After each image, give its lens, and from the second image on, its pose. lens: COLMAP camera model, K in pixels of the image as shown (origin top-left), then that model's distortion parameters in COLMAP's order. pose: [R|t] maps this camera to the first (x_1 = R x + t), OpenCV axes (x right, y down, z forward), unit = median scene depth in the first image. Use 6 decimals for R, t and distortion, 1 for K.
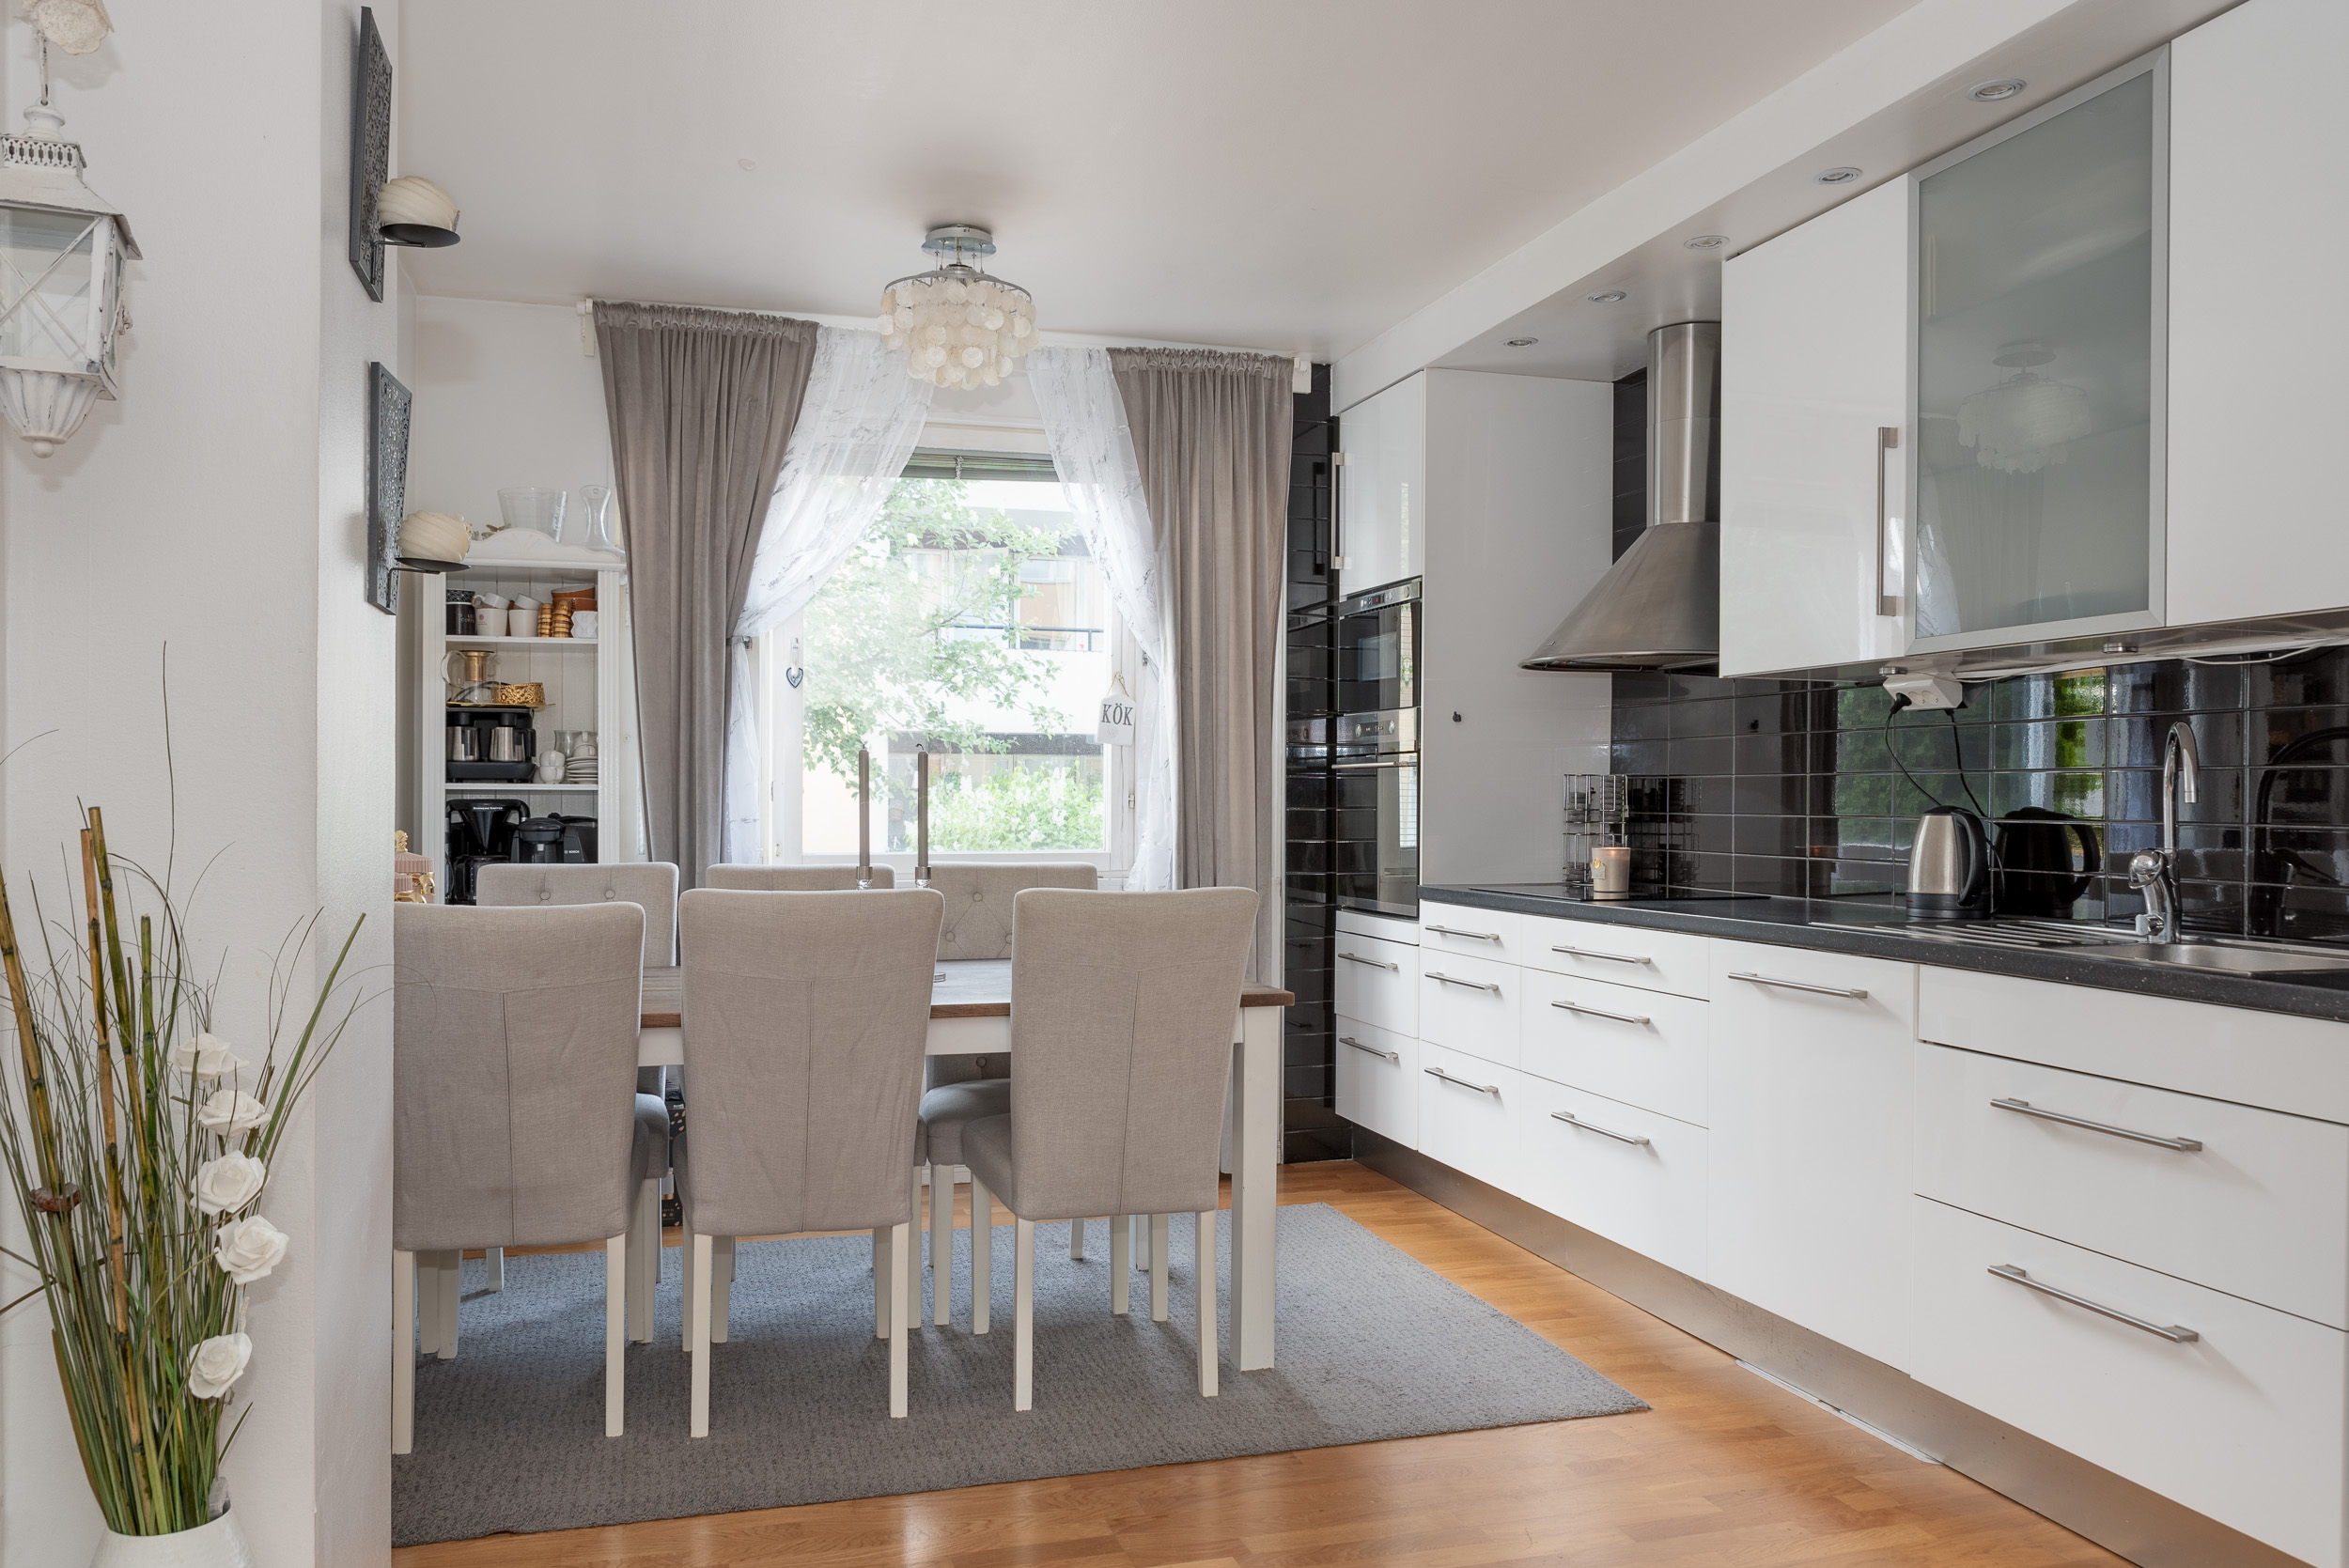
lens RADIAL K [[1762.4, 0, 1163.3], [0, 1762.4, 790.0], [0, 0, 1]] dist [-0.008871, 0.005167]
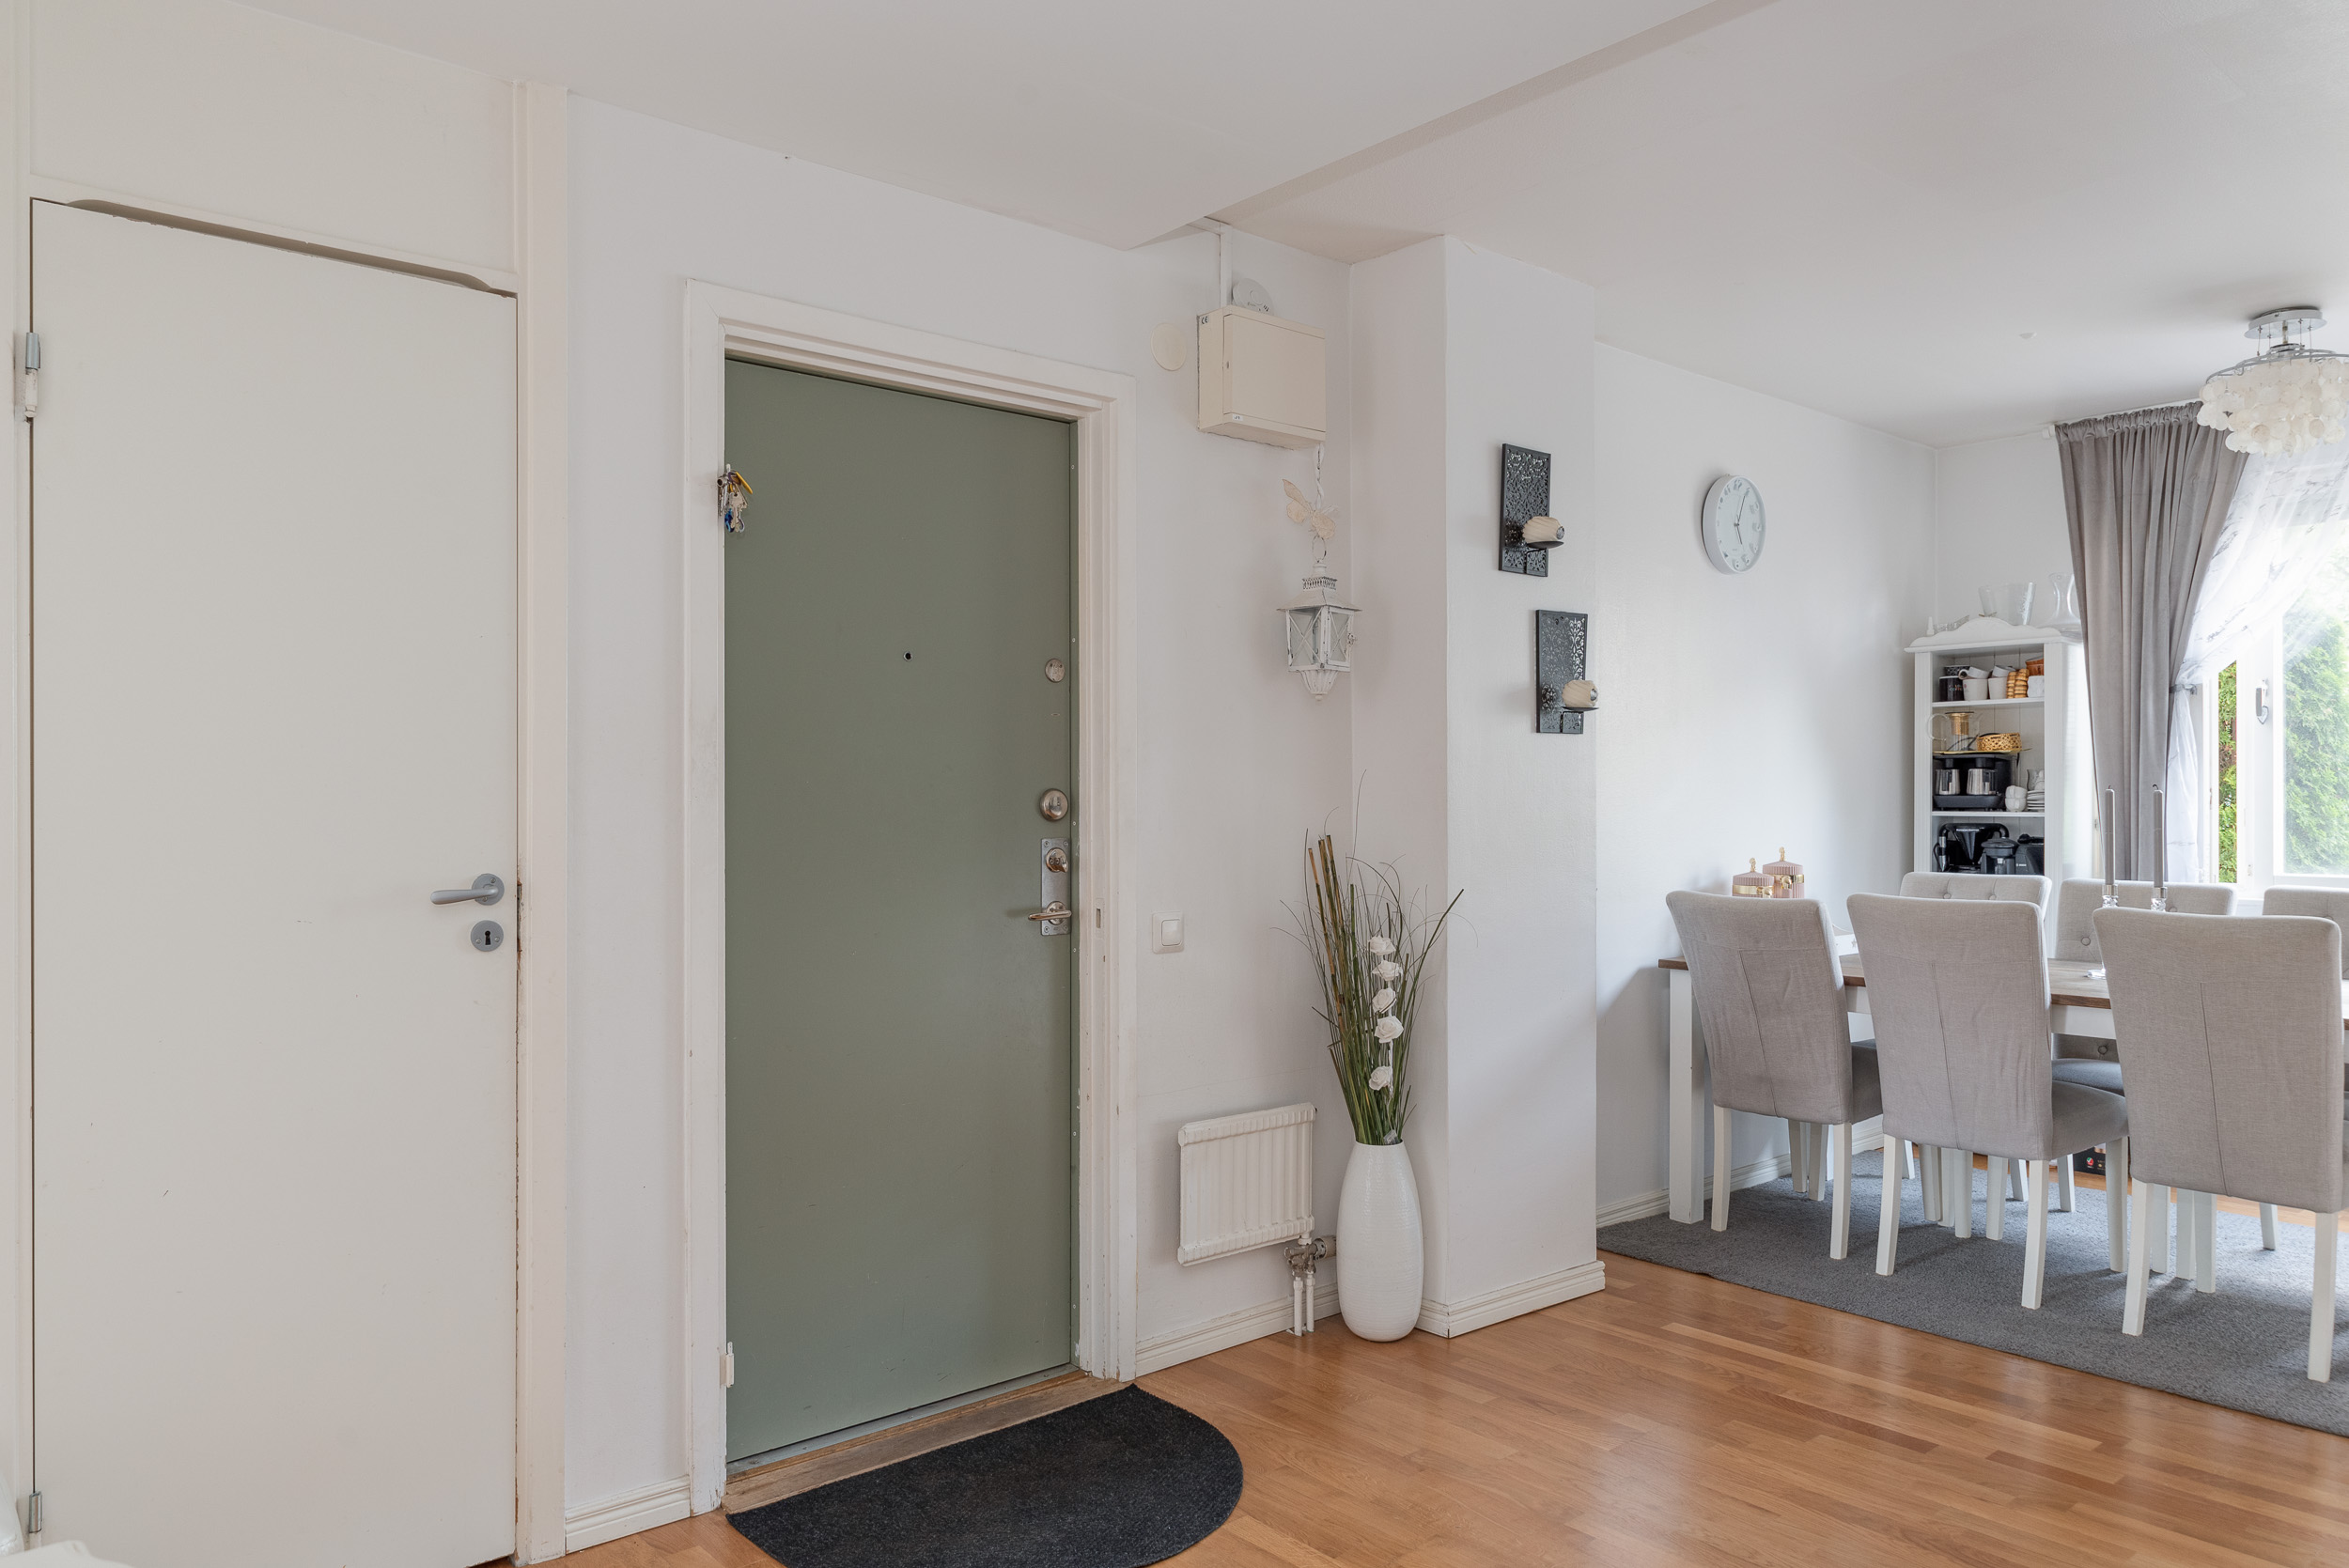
lens RADIAL K [[1605.8, 0, 1170.2], [0, 1605.8, 784.0], [0, 0, 1]] dist [0.021200, -0.000256]
pose [[0.409581, -0.013365, -0.912176, 0.489376], [0.007359, 0.999909, -0.011346, -0.015507], [0.912244, -0.002066, 0.409642, -0.047979]]
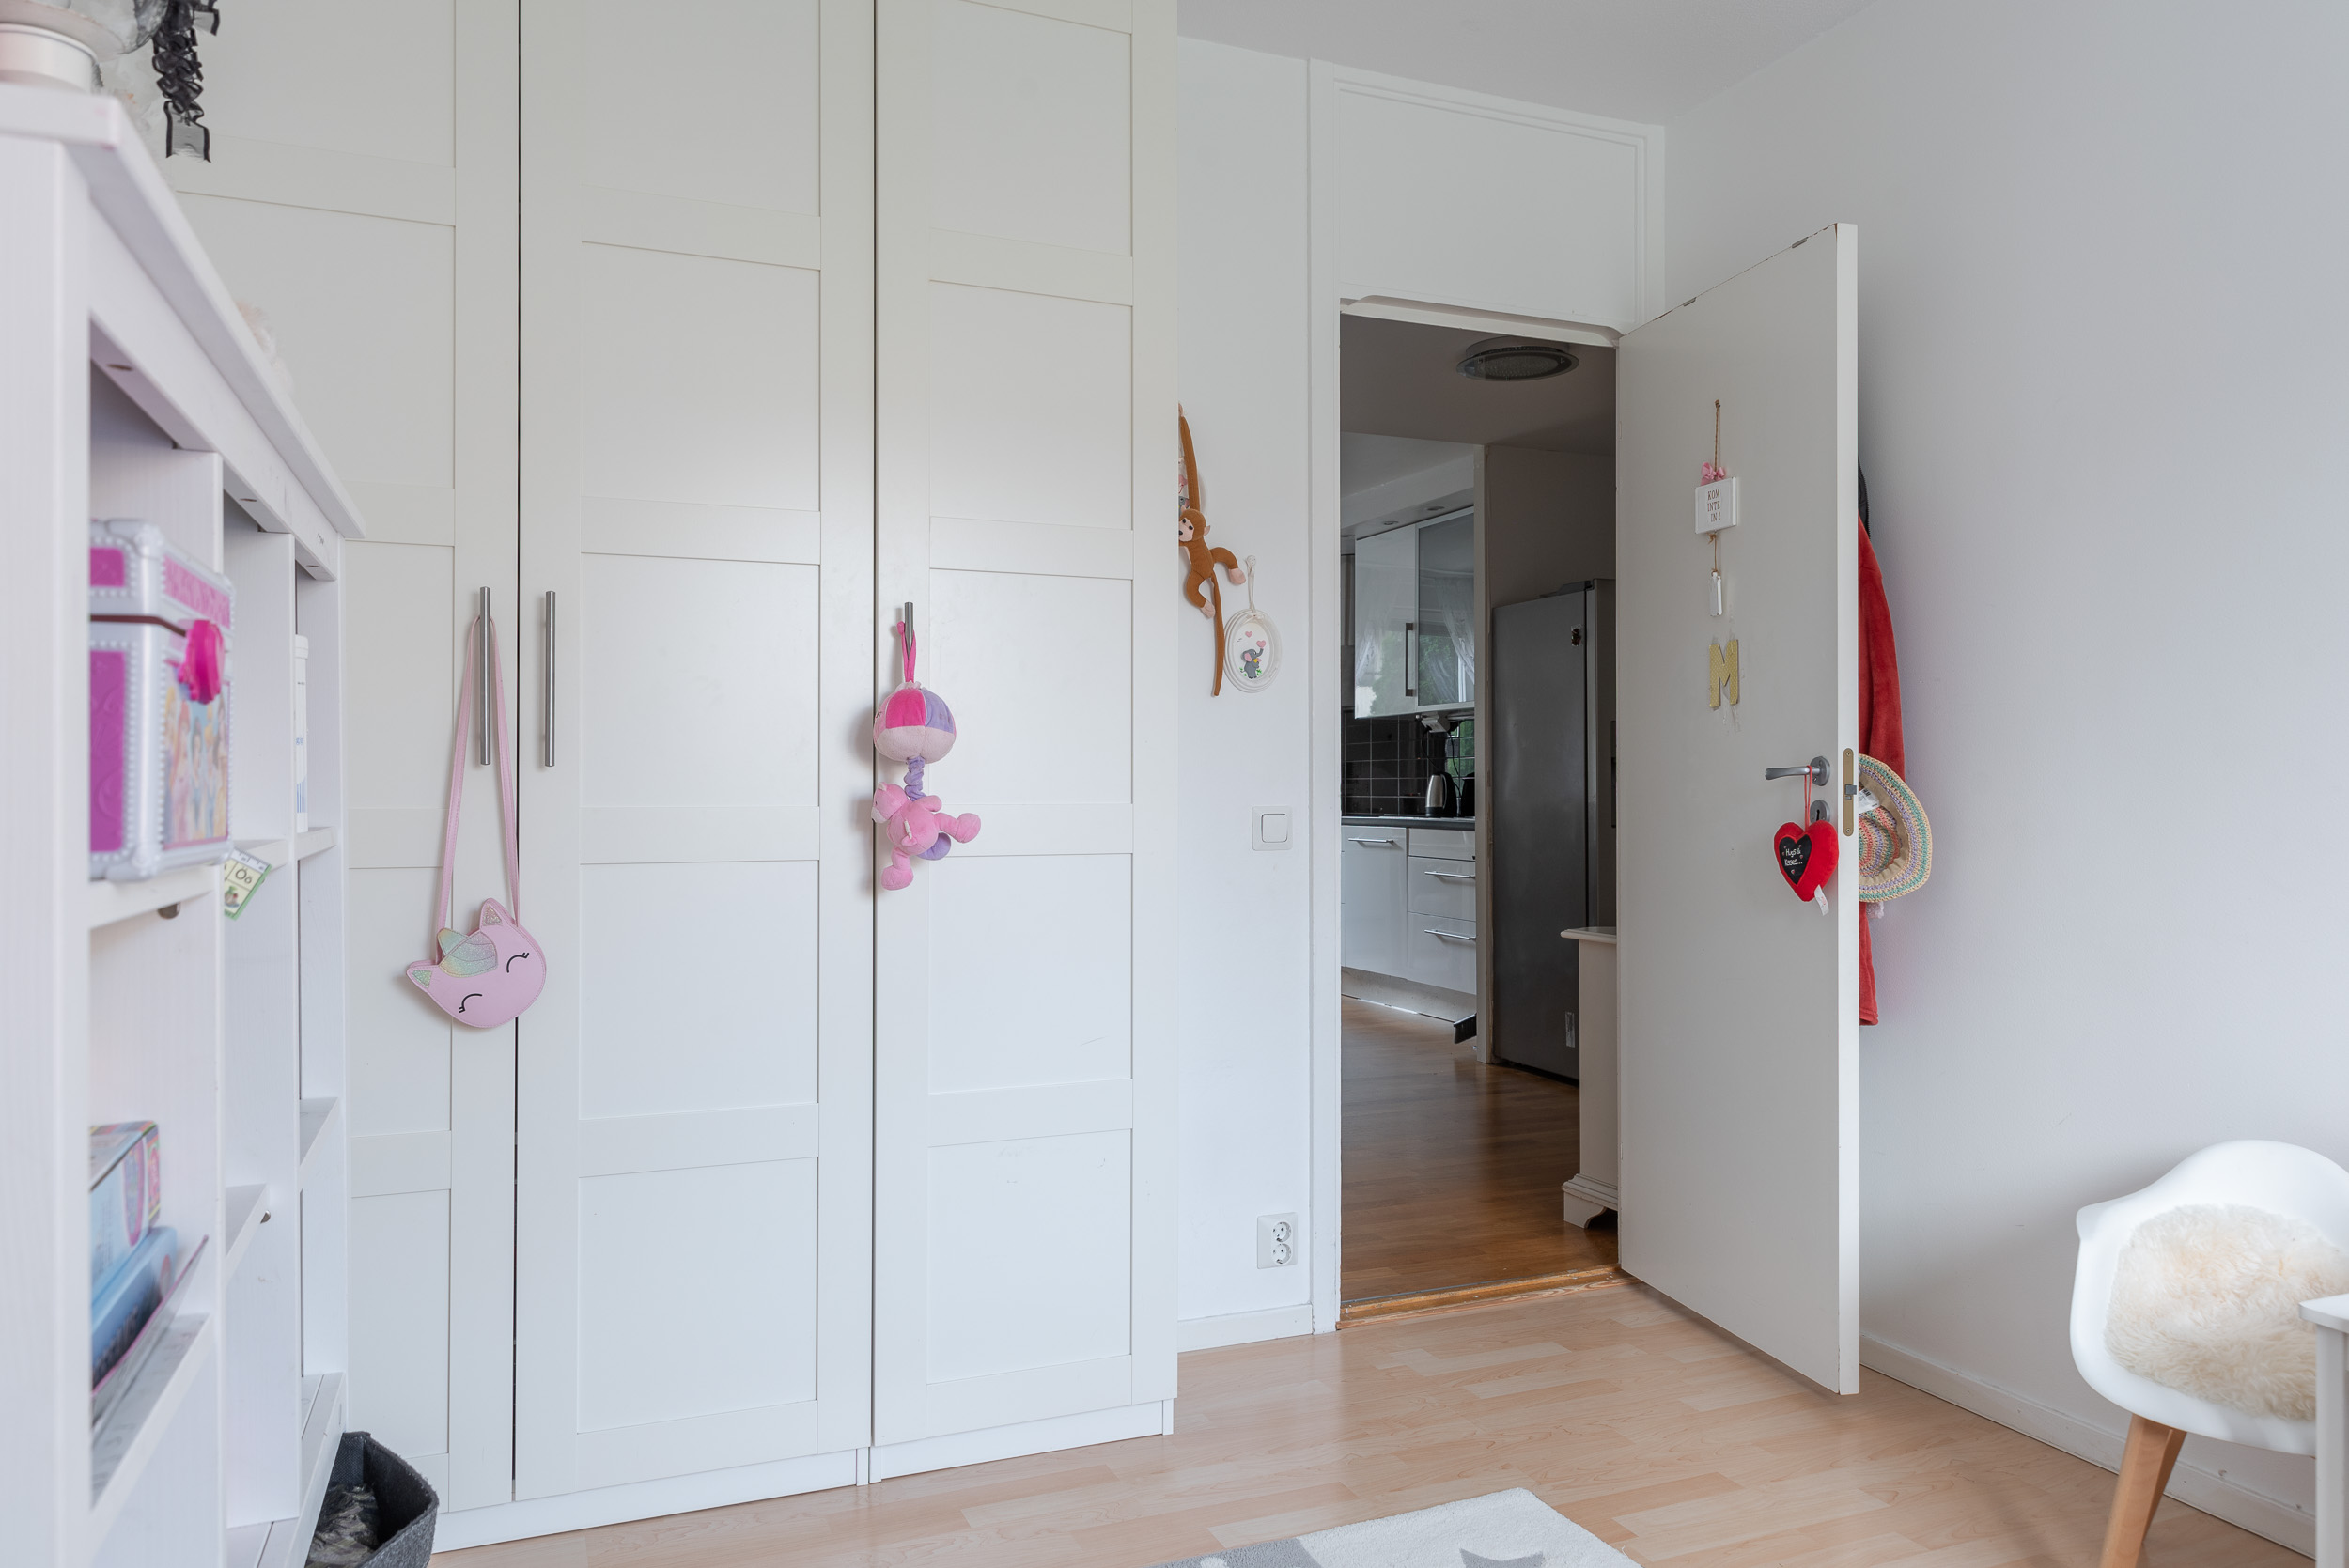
lens RADIAL K [[1597.7, 0, 1180.9], [0, 1597.7, 777.3], [0, 0, 1]] dist [-0.011565, 0.003796]
pose [[0.994238, -0.009193, 0.106797, -0.125255], [0.009391, 0.999955, -0.001346, 0.013328], [-0.106780, 0.002341, 0.994280, -0.951656]]
